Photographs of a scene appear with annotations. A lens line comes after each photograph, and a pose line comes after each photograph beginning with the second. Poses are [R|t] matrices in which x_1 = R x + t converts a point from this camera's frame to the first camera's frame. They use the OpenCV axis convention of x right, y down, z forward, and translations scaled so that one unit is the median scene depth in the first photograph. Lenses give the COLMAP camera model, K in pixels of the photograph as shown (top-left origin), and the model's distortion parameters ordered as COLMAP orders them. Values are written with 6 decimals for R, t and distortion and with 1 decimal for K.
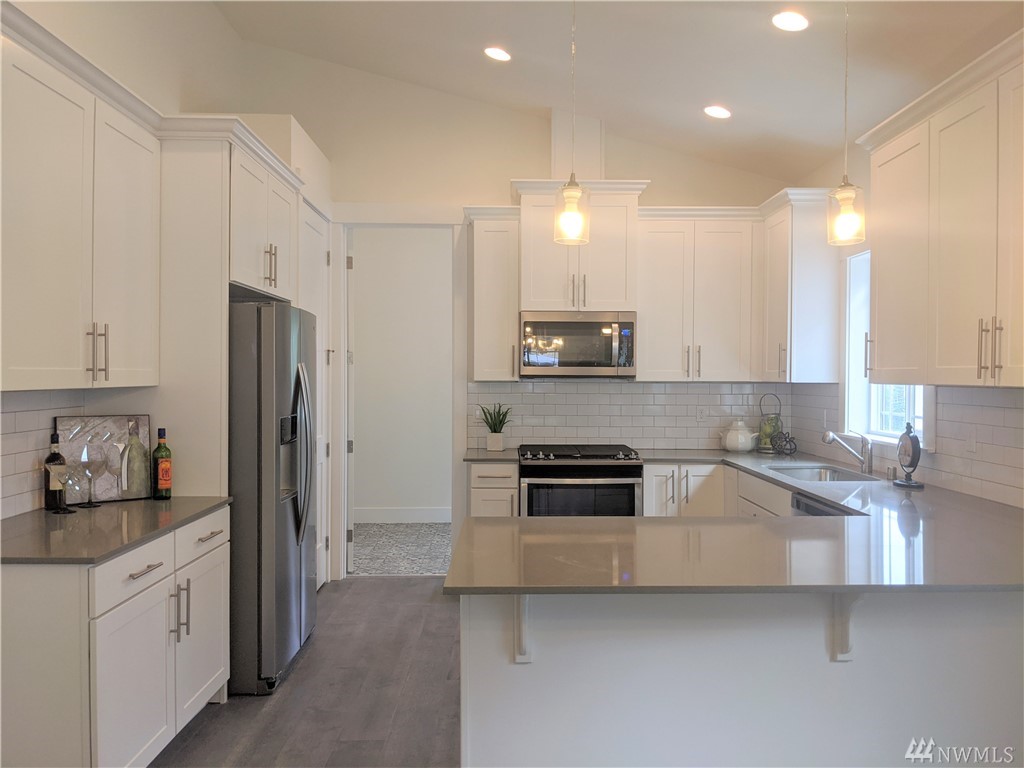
lens RADIAL K [[810.7, 0, 519.0], [0, 810.7, 389.1], [0, 0, 1]] dist [0.043172, -0.103688]
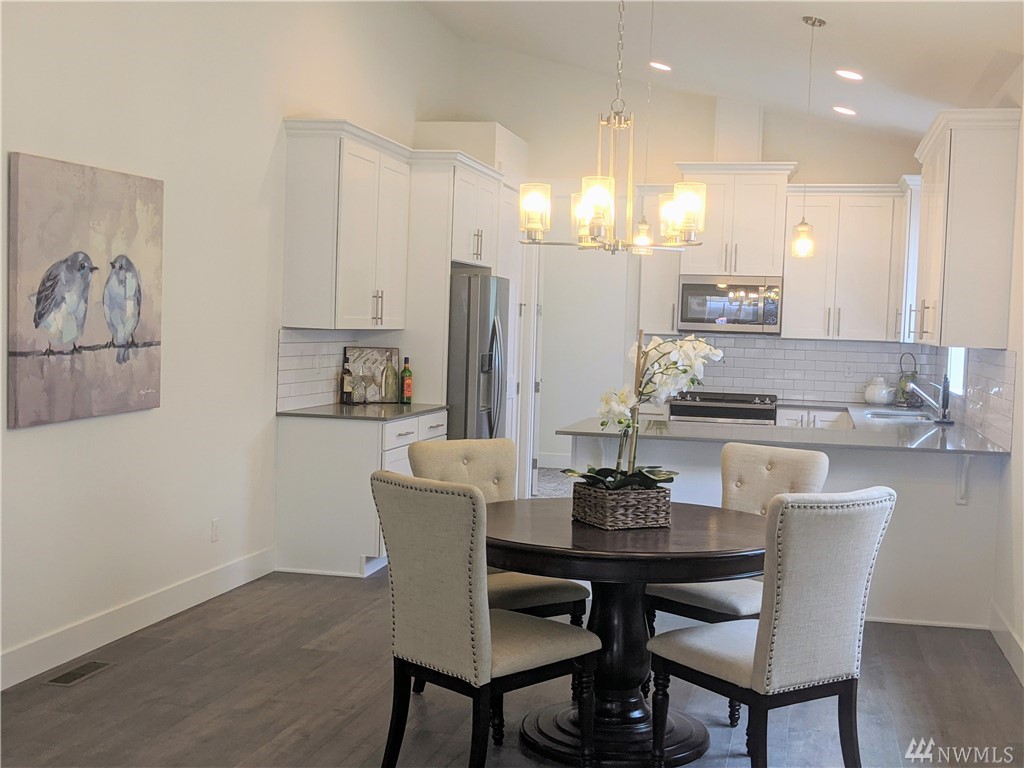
lens RADIAL K [[1242.5, 0, 527.1], [0, 1242.5, 387.1], [0, 0, 1]] dist [0.118520, -0.399556]
pose [[0.969309, 0.040068, -0.242559, 0.278516], [-0.032689, 0.998874, 0.034369, 0.013298], [0.243663, -0.025385, 0.969528, -0.966854]]
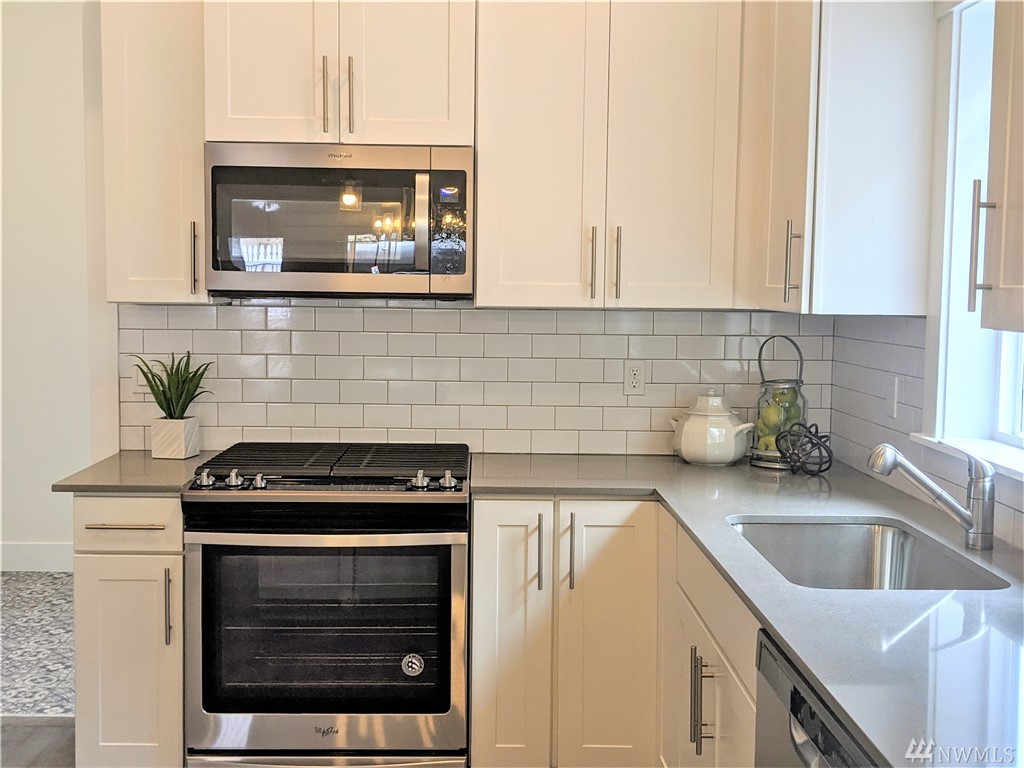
lens RADIAL K [[1194.7, 0, 512.0], [0, 1194.7, 384.0], [0, 0, 1]] dist [0.016653, 0.009390]
pose [[0.999963, 0.008036, 0.002953, 0.199812], [-0.008215, 0.997741, 0.066678, -0.013625], [-0.002411, -0.066700, 0.997770, 0.428057]]
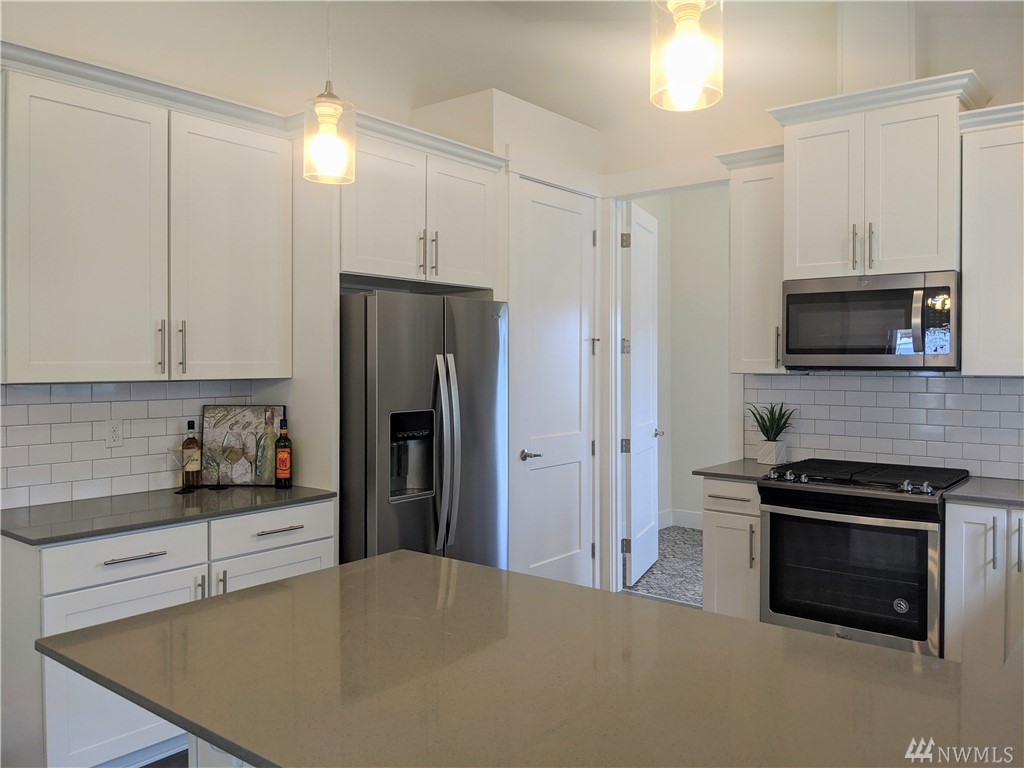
lens RADIAL K [[807.7, 0, 534.1], [0, 807.7, 372.5], [0, 0, 1]] dist [0.058849, -0.078402]
pose [[0.768383, 0.003989, -0.639977, 0.371550], [-0.008620, 0.999954, -0.004116, -0.007629], [0.639932, 0.008679, 0.768383, 0.329904]]
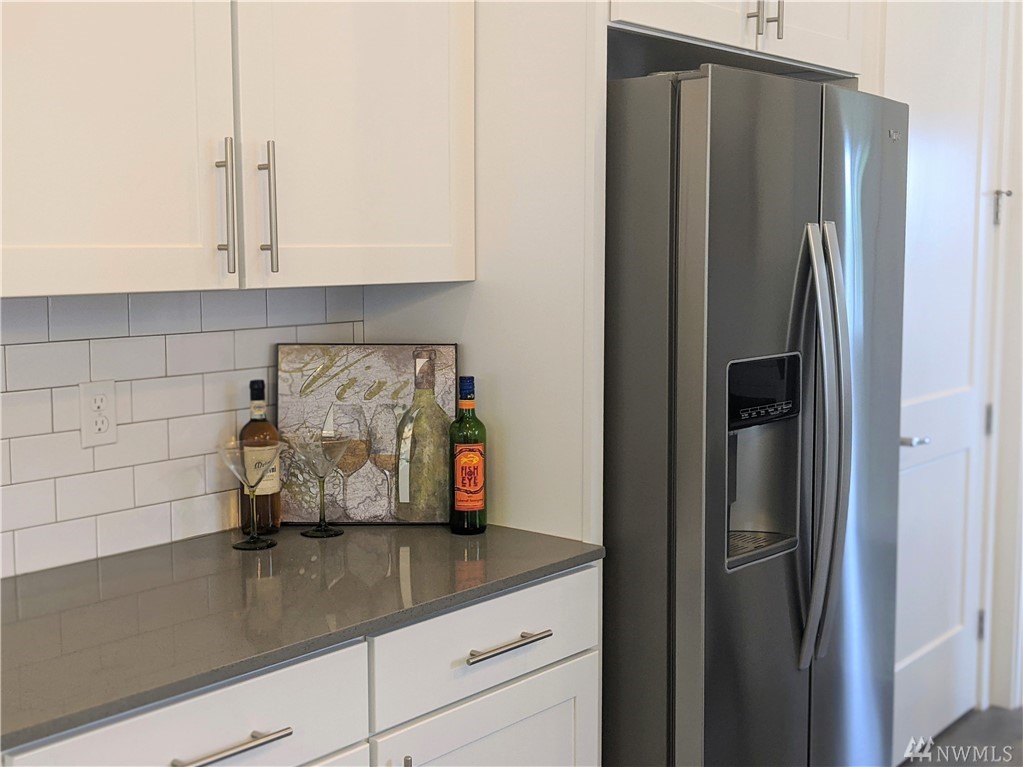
lens RADIAL K [[1241.3, 0, 526.6], [0, 1241.3, 386.6], [0, 0, 1]] dist [0.118520, -0.399556]
pose [[0.752251, 0.067026, -0.655458, 0.028612], [-0.003924, 0.995250, 0.097269, -0.010452], [0.658865, -0.070598, 0.748941, 0.406957]]
